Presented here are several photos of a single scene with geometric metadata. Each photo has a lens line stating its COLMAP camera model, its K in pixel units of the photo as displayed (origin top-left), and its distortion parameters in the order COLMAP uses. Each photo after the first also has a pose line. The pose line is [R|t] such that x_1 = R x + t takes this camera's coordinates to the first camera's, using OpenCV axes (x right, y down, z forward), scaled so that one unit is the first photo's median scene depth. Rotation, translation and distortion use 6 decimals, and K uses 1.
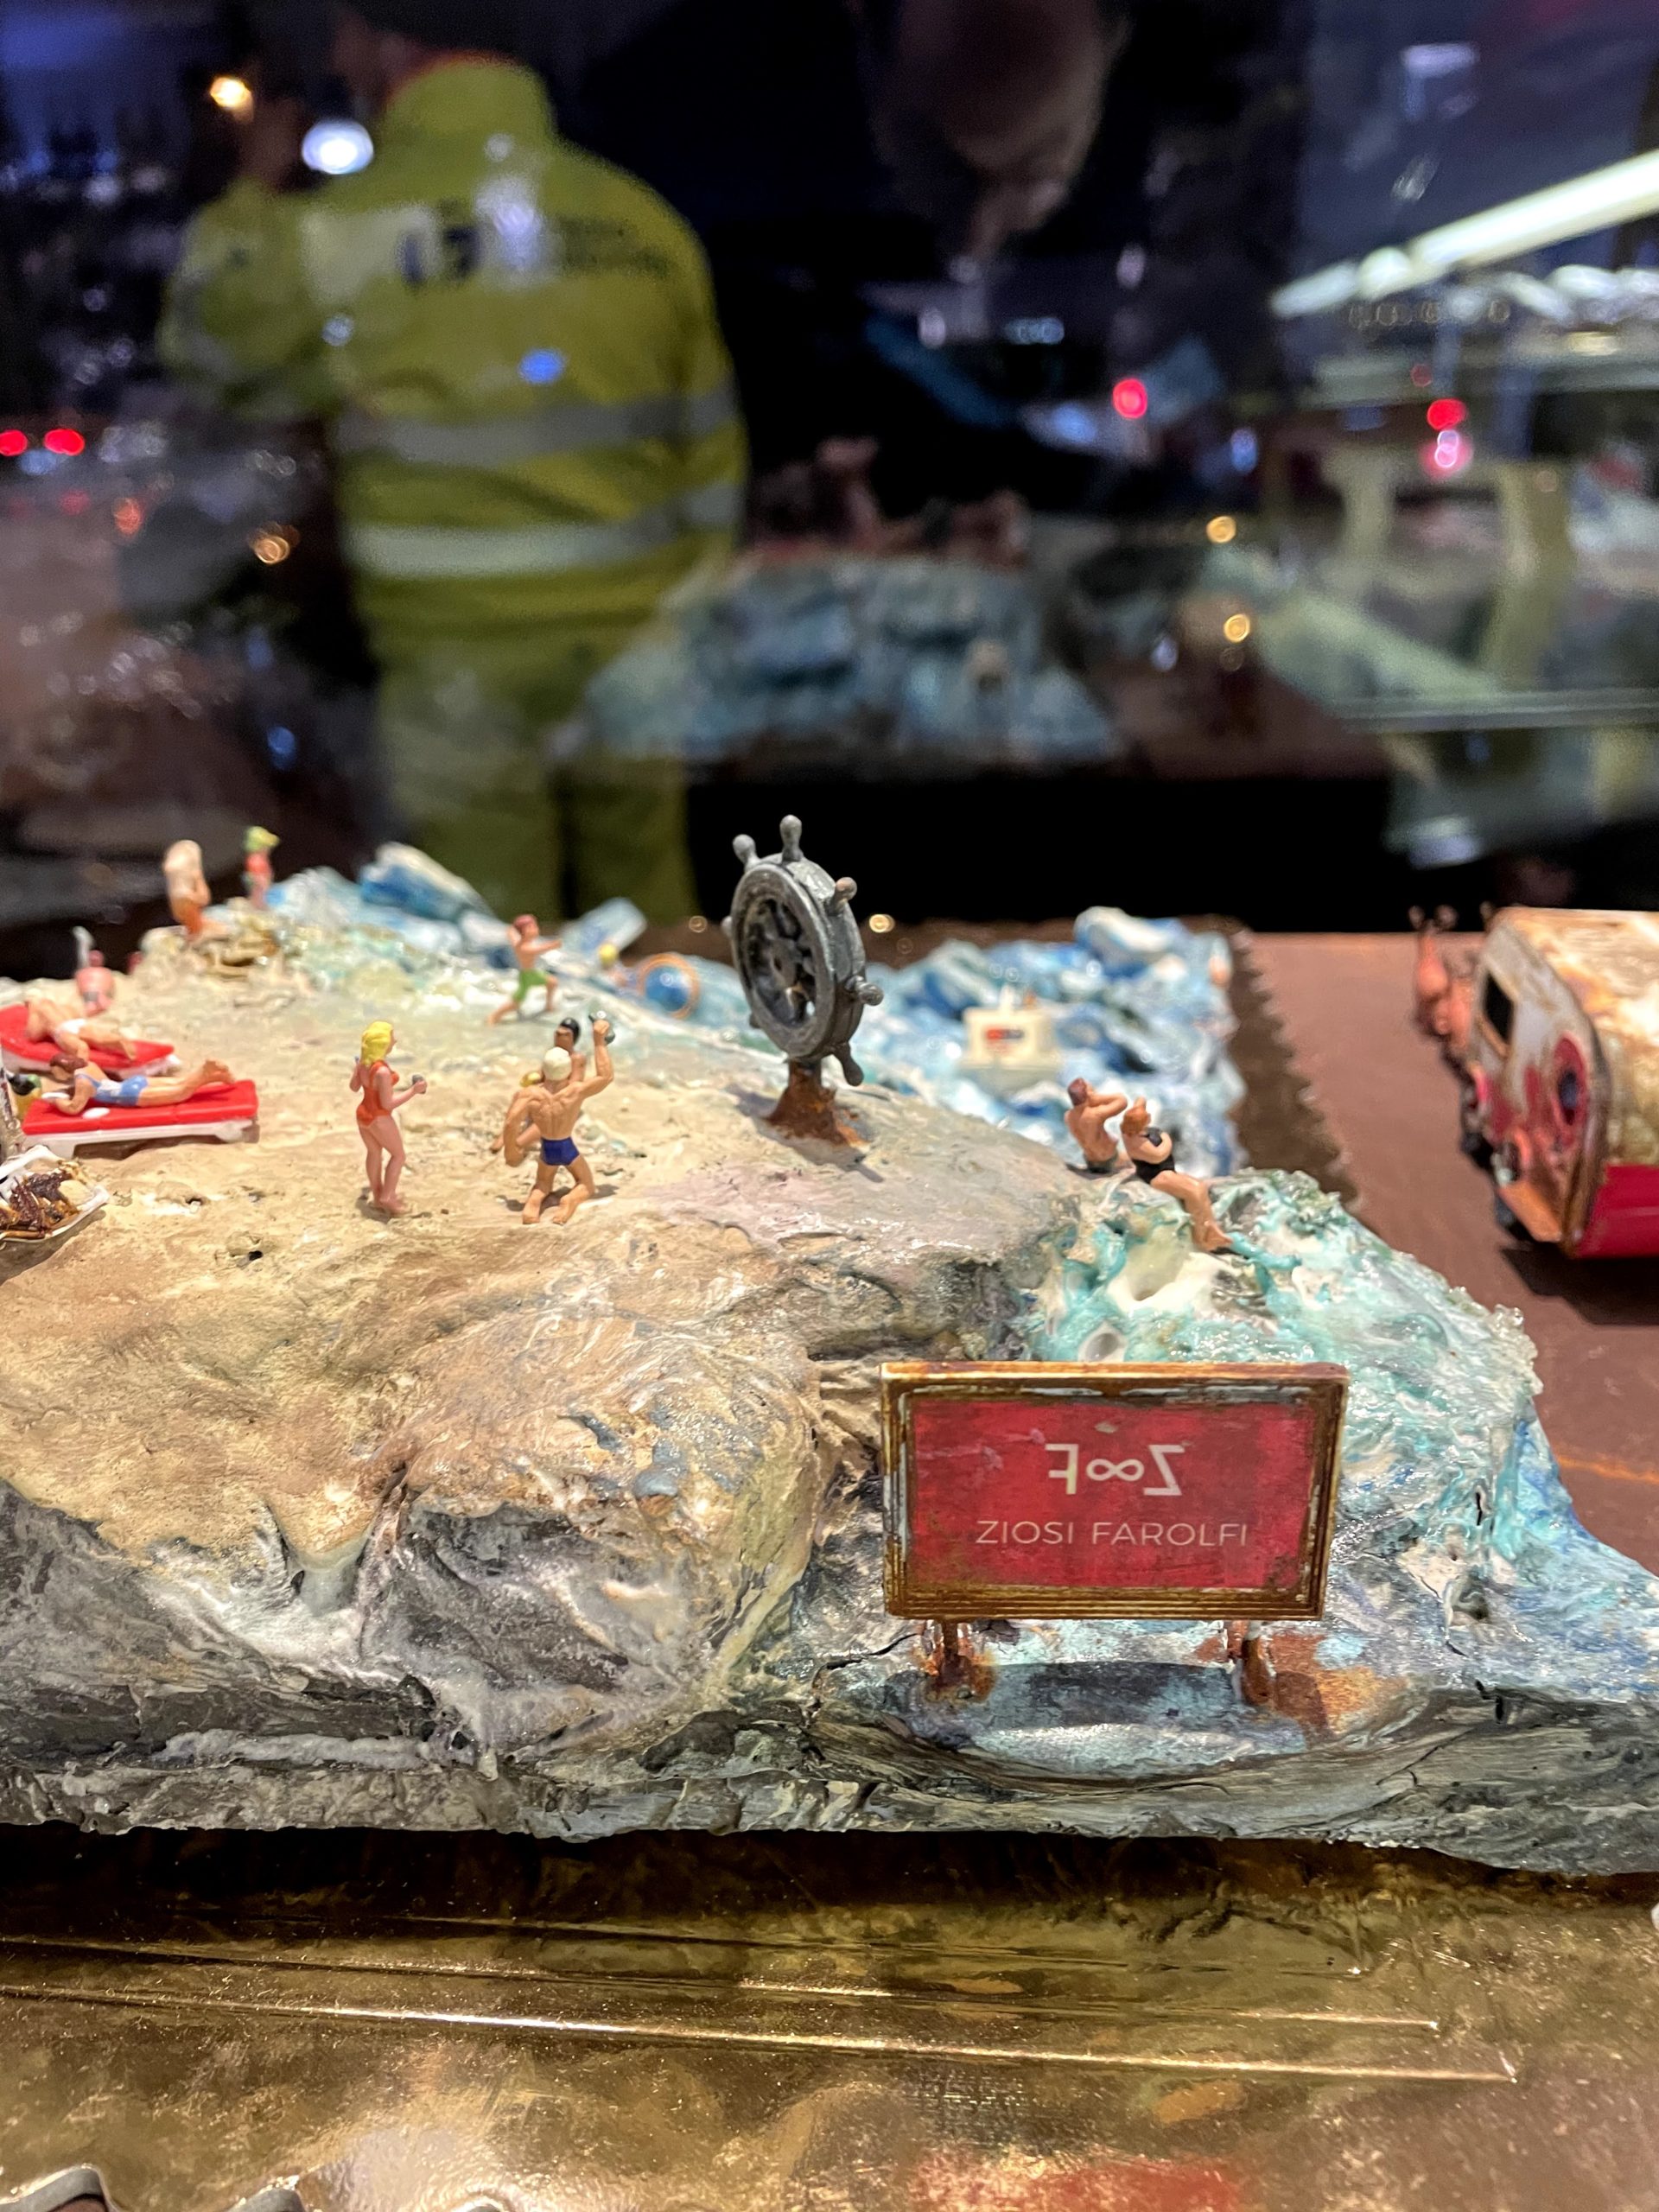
lens RADIAL K [[1737.6, 0, 834.2], [0, 1737.6, 1099.9], [0, 0, 1]] dist [0.038586, -0.083446]
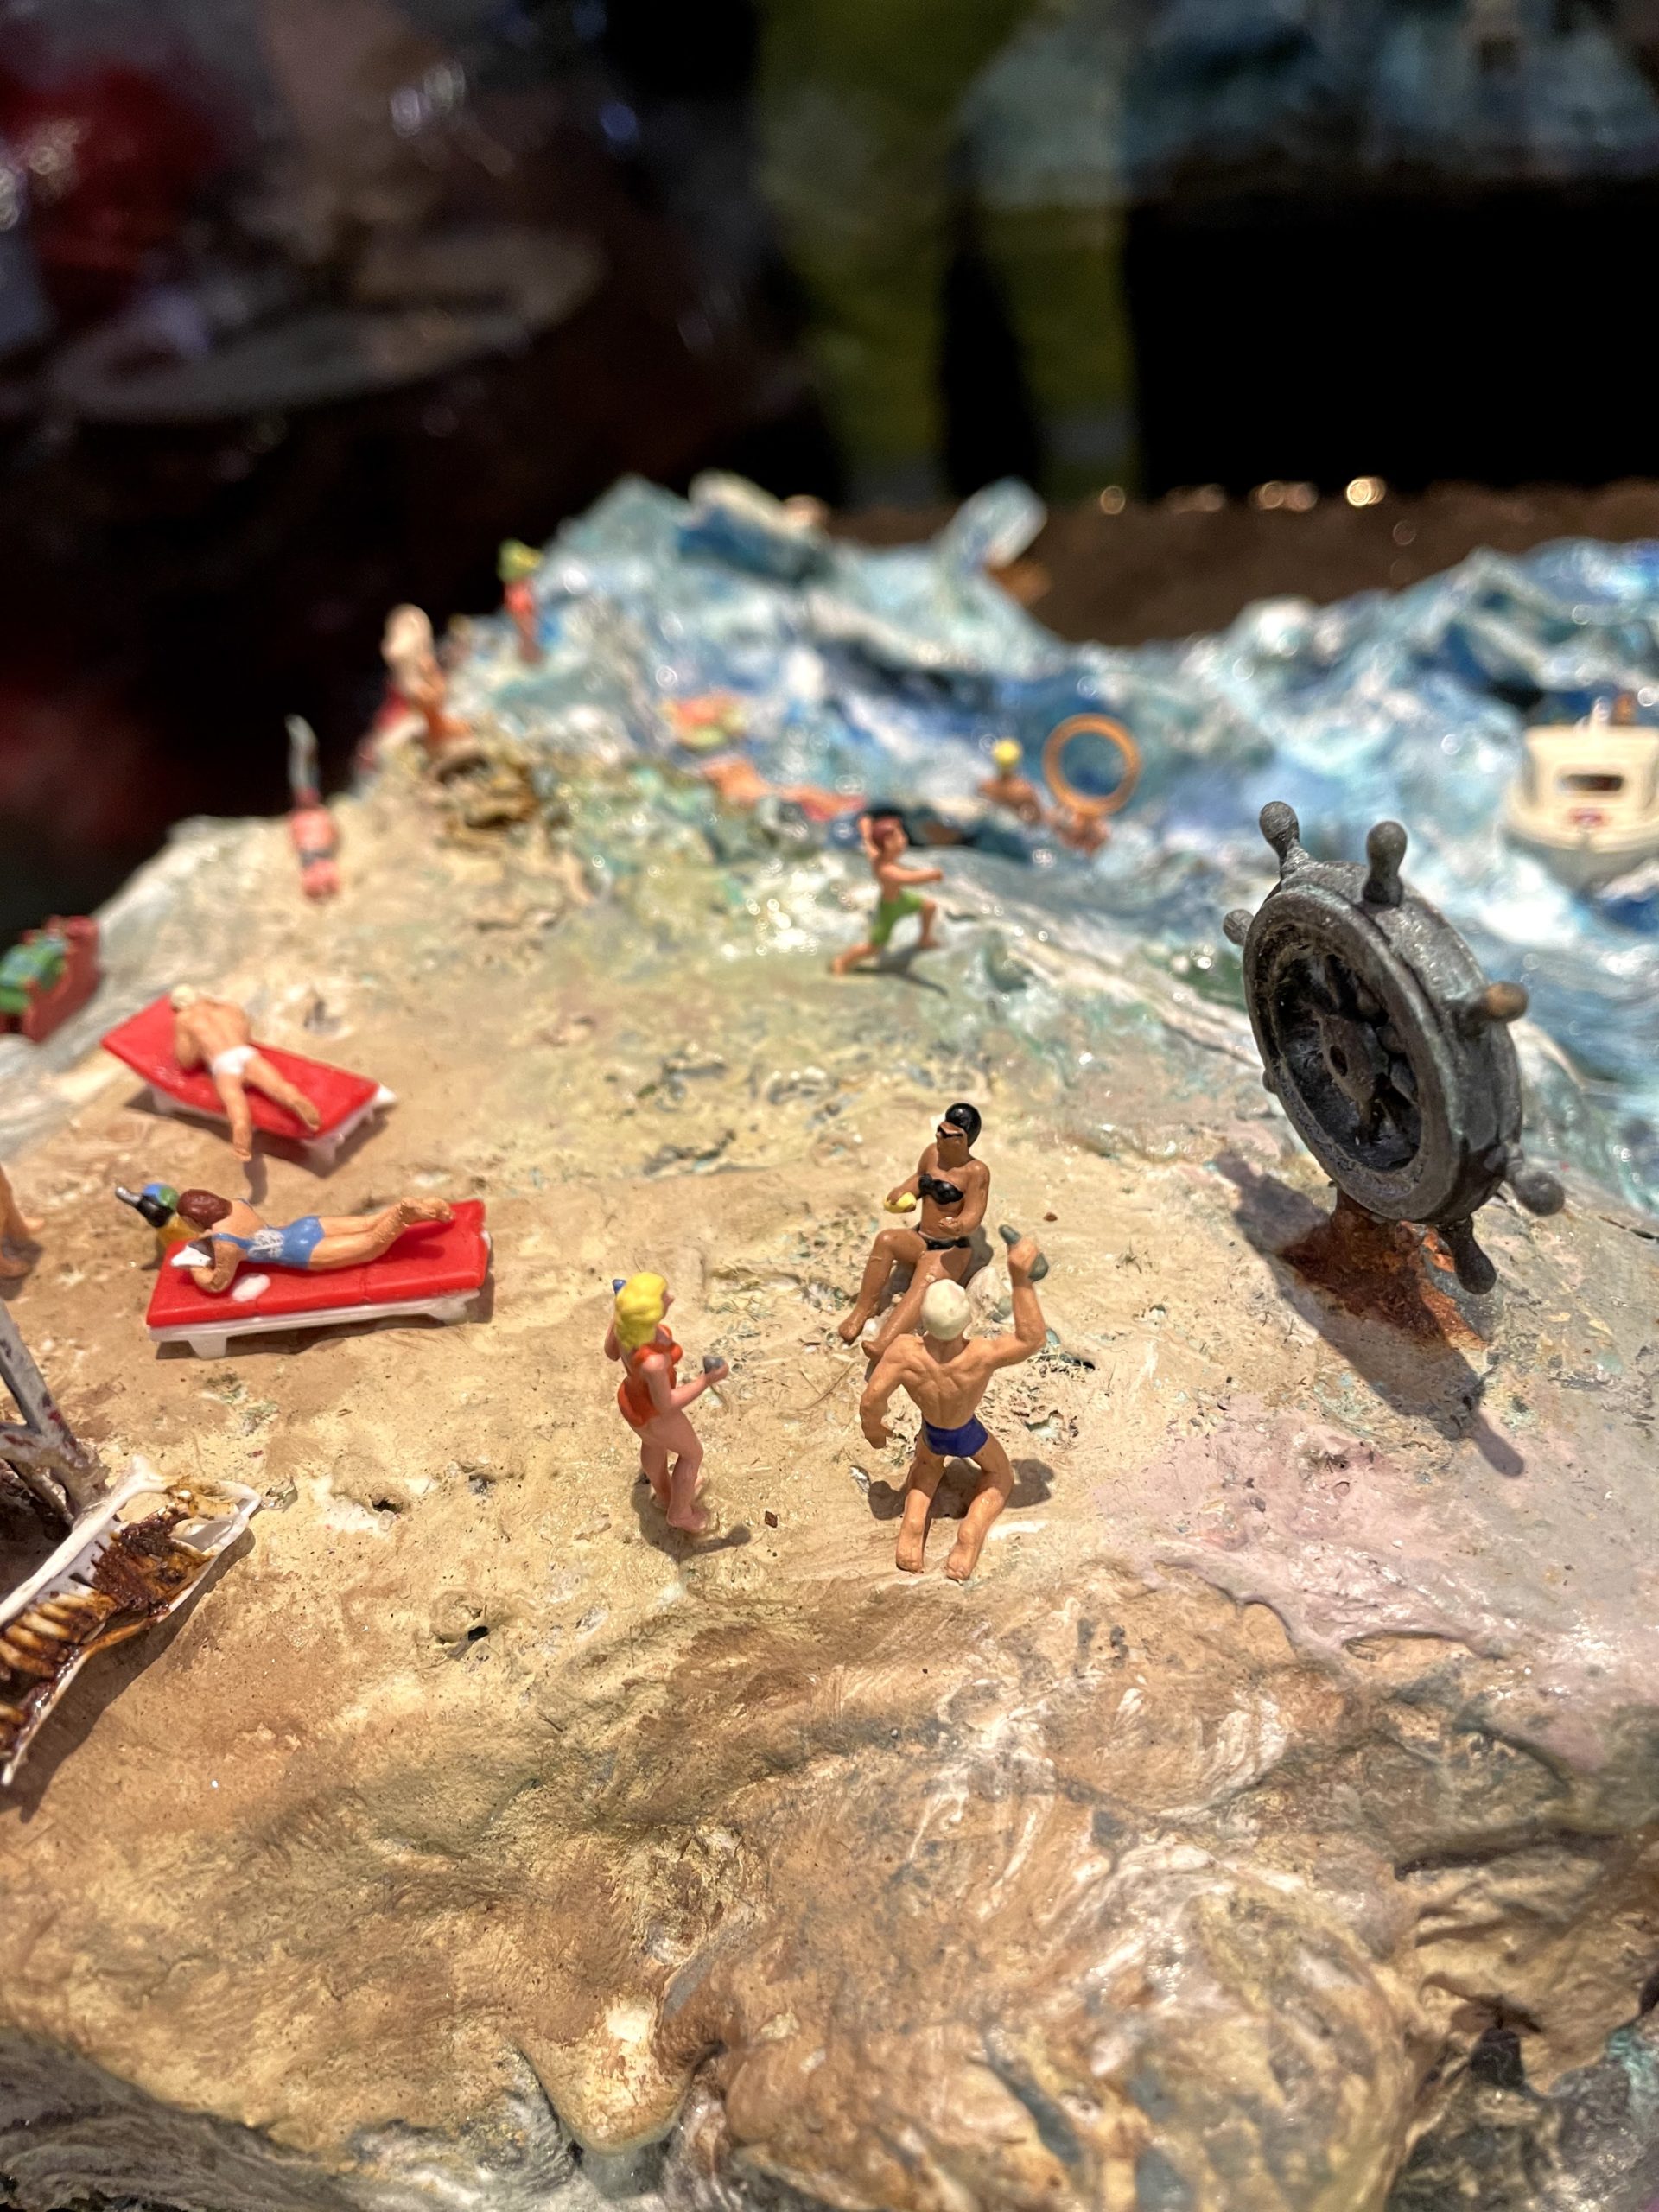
lens RADIAL K [[1737.6, 0, 824.7], [0, 1737.6, 1117.0], [0, 0, 1]] dist [0.038586, -0.083446]
pose [[0.976083, 0.028872, -0.215471, -0.081079], [0.043851, 0.944622, 0.325217, -0.279335], [0.212928, -0.326888, 0.920764, 0.508099]]
